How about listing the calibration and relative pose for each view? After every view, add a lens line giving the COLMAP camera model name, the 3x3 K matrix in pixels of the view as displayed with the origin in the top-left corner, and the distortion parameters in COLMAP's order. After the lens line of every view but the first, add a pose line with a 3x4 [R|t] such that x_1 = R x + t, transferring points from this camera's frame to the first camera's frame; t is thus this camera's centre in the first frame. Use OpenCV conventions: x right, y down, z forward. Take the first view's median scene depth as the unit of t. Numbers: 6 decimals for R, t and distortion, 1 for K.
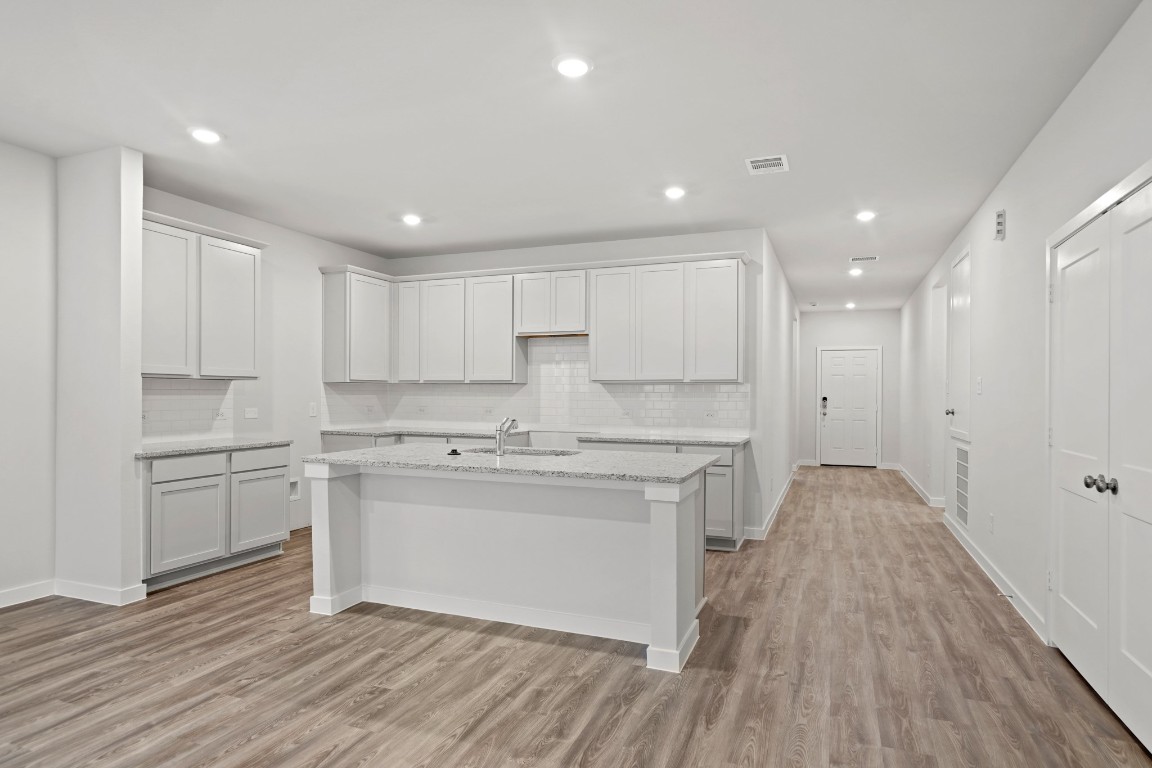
lens RADIAL K [[653.8, 0, 576.0], [0, 653.8, 384.0], [0, 0, 1]] dist [-0.000668, -0.000972]
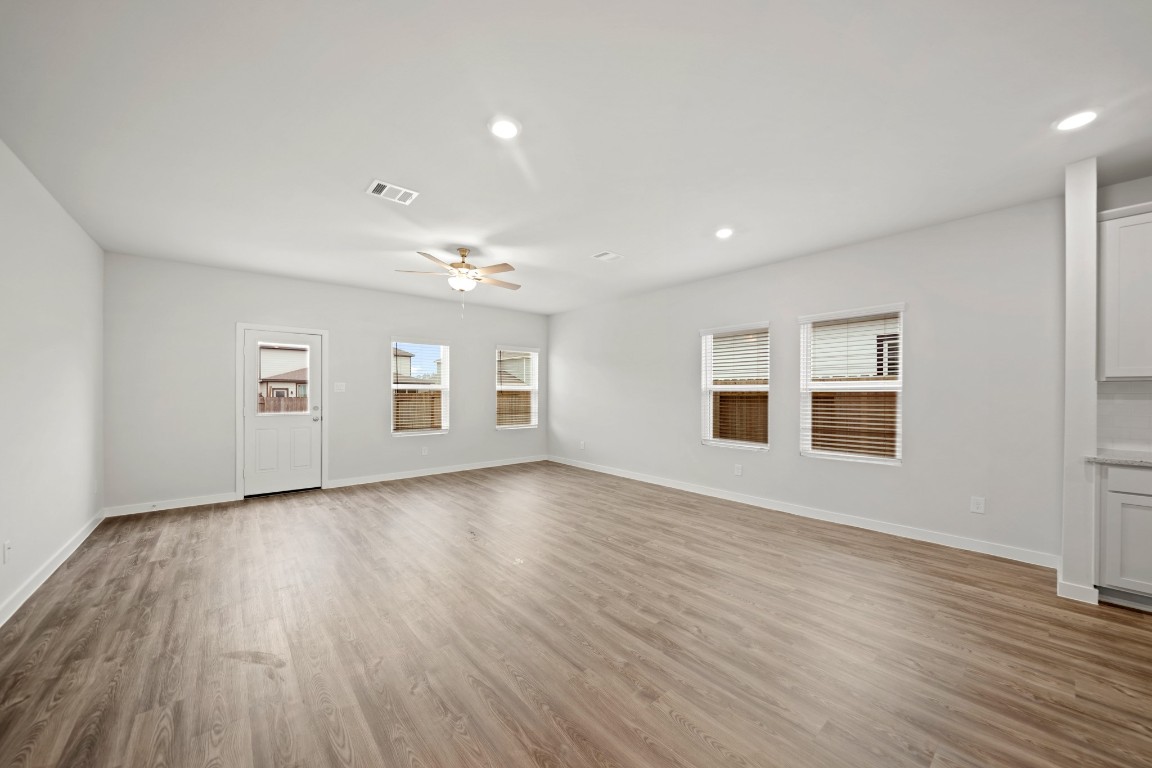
lens RADIAL K [[416.0, 0, 583.8], [0, 416.0, 391.9], [0, 0, 1]] dist [-0.007428, -0.000141]
pose [[-0.463335, -0.005368, -0.886167, 0.222737], [0.008077, 0.999915, -0.010280, 0.005019], [0.886146, -0.011921, -0.463252, 0.530024]]
